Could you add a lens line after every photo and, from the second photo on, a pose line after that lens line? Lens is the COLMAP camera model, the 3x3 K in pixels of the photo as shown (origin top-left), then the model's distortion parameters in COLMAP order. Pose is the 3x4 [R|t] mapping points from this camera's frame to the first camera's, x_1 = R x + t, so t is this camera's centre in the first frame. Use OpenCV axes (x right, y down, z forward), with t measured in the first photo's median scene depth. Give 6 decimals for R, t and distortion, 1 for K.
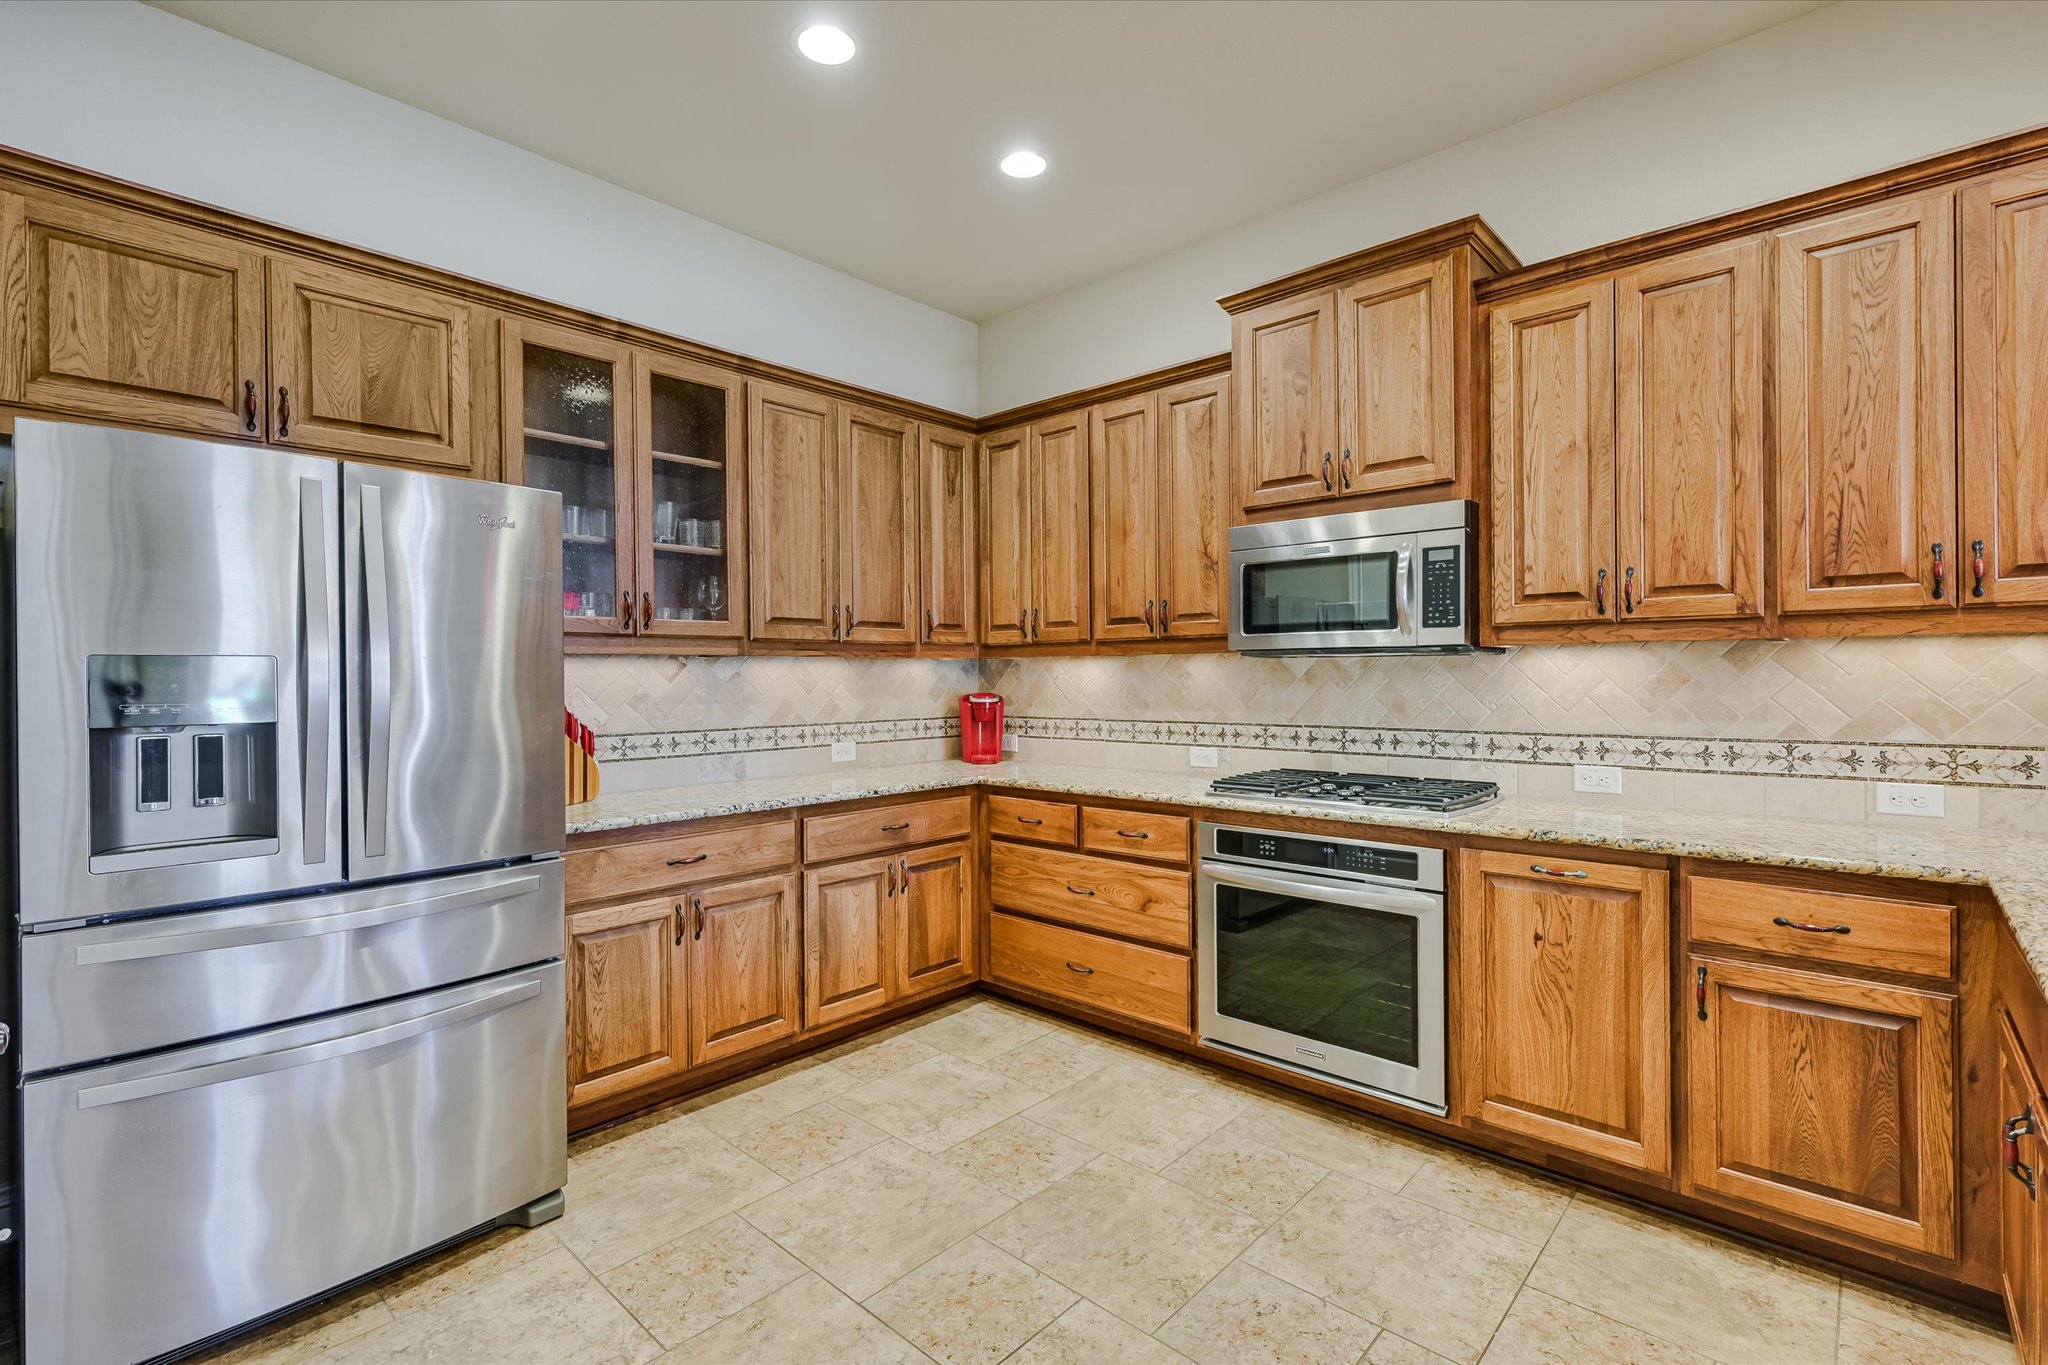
lens RADIAL K [[928.4, 0, 1035.7], [0, 928.4, 675.9], [0, 0, 1]] dist [-0.001149, 0.000629]
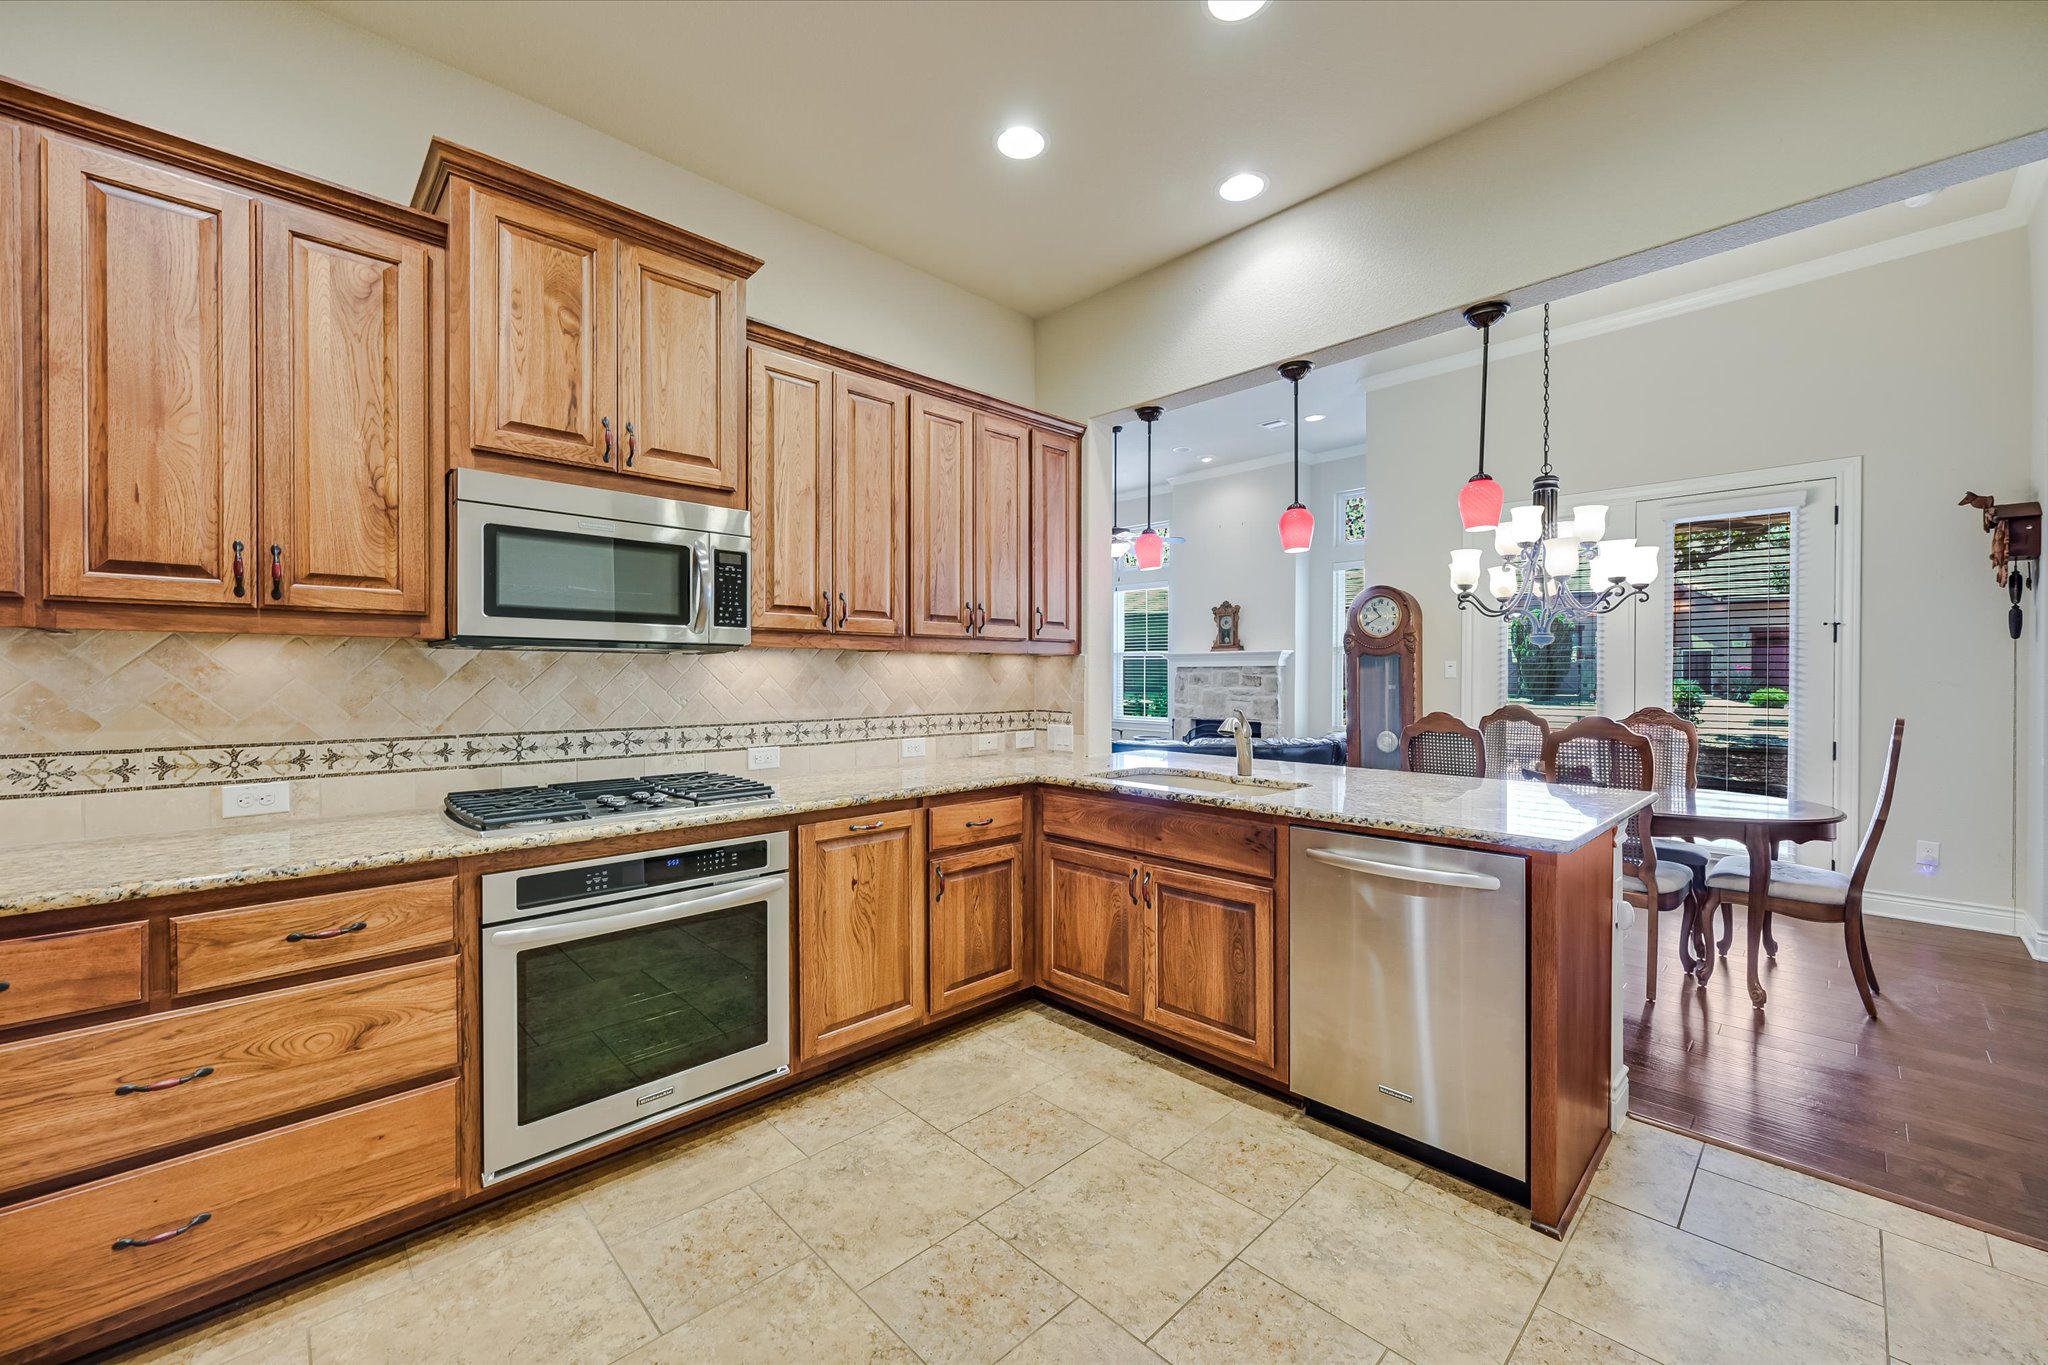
lens RADIAL K [[798.6, 0, 1037.5], [0, 798.6, 675.3], [0, 0, 1]] dist [-0.001348, -0.000373]
pose [[0.062043, 0.004542, 0.998063, -0.435946], [-0.003480, 0.999985, -0.004334, 0.004902], [-0.998067, -0.003204, 0.062058, 0.575552]]
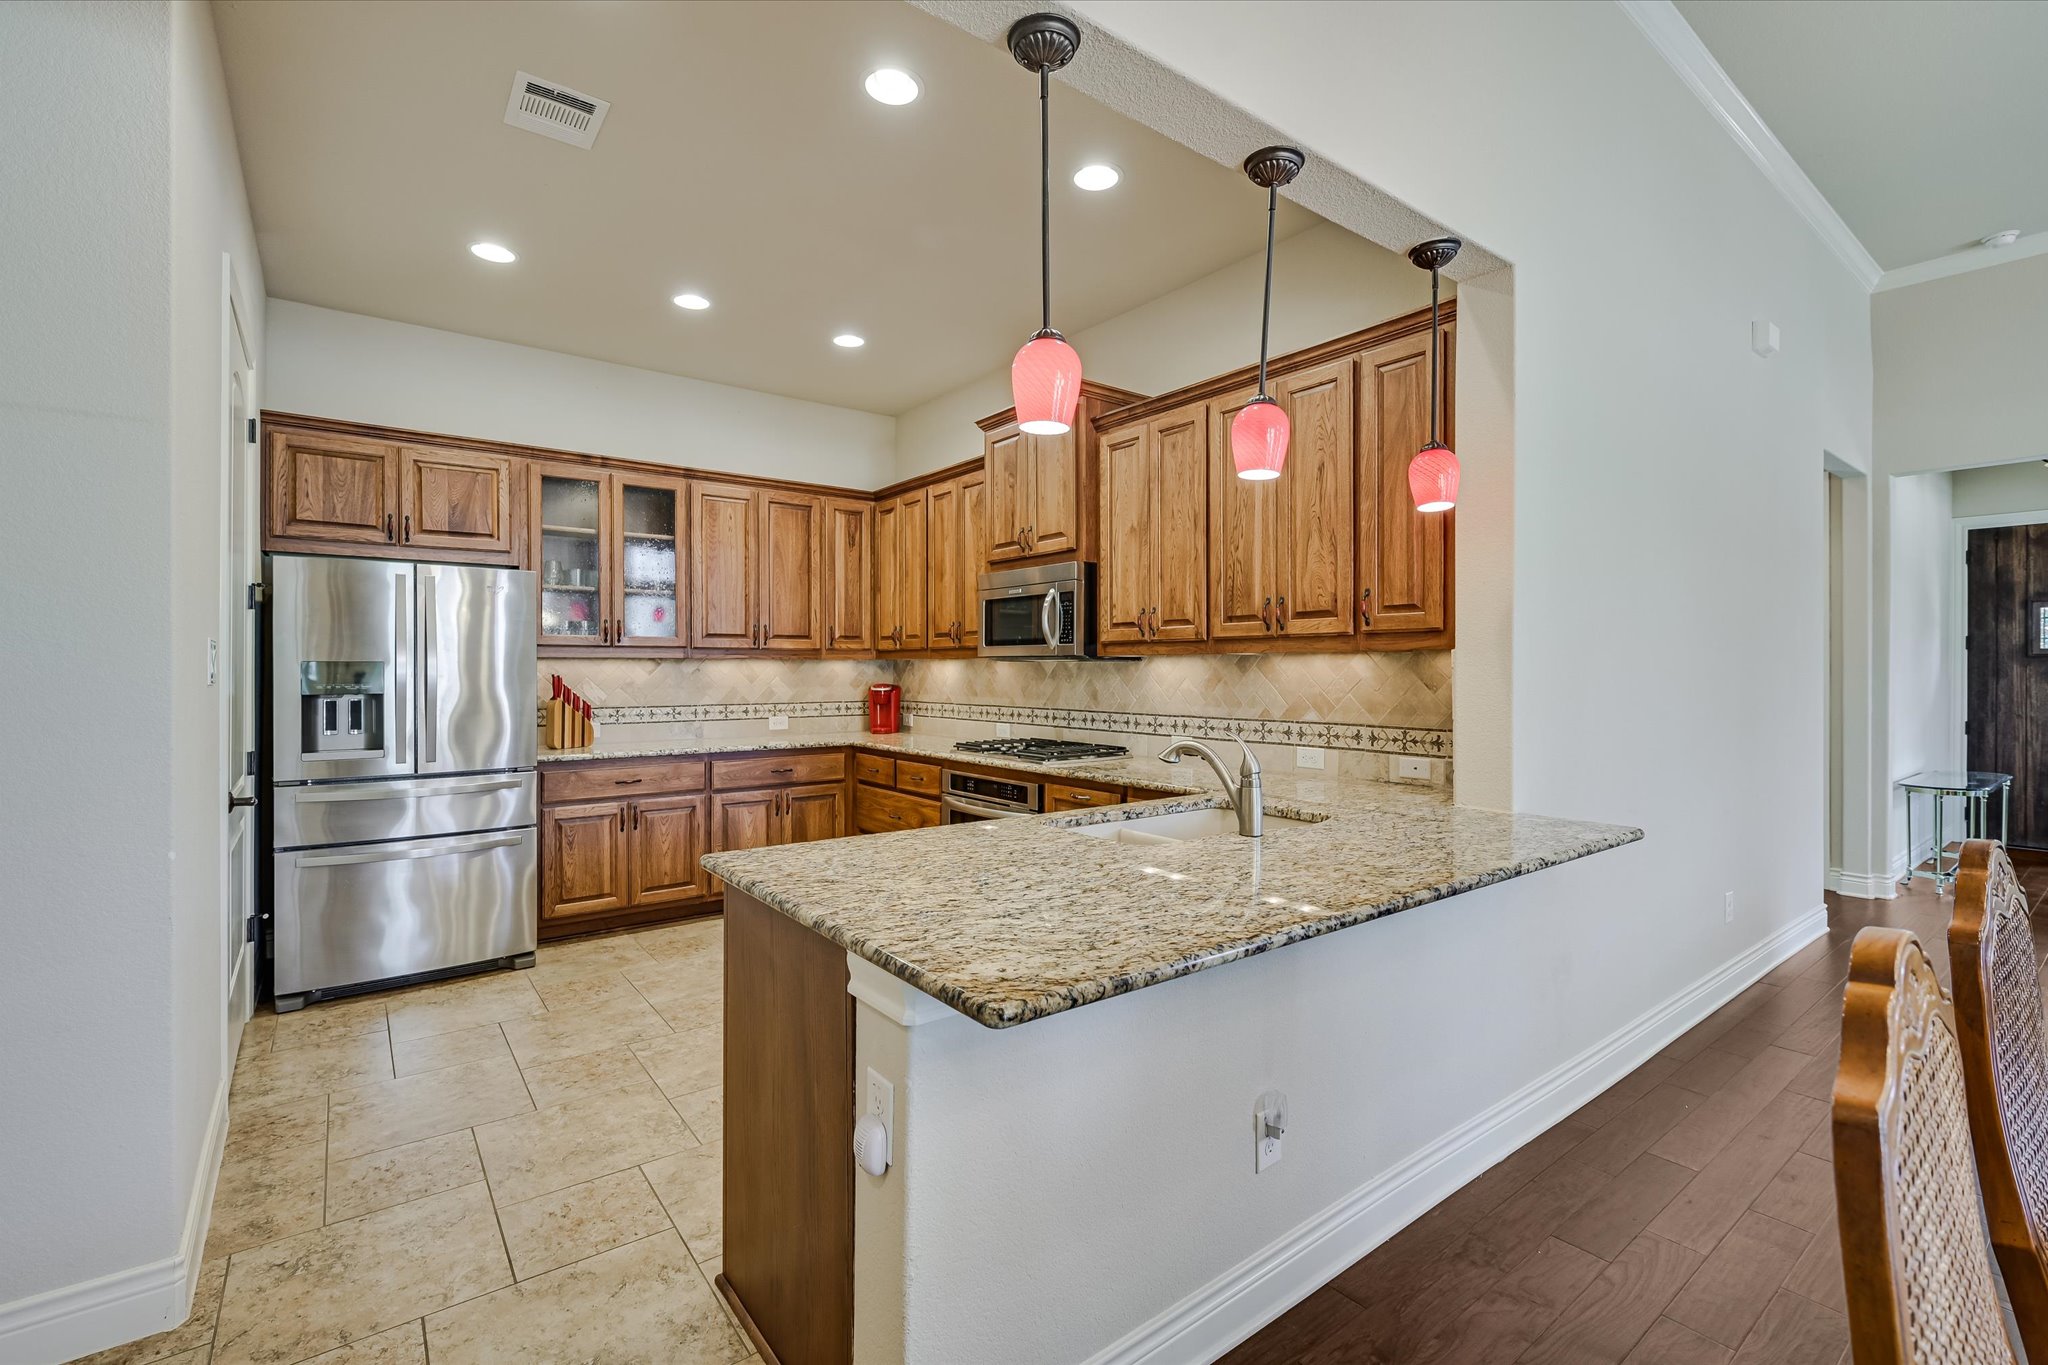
lens RADIAL K [[928.4, 0, 1058.5], [0, 928.4, 668.9], [0, 0, 1]] dist [-0.001149, 0.000629]
pose [[0.984673, 0.007465, -0.174249, 0.675169], [-0.007461, 0.999972, 0.000680, -0.011324], [0.174249, 0.000631, 0.984701, -0.510626]]
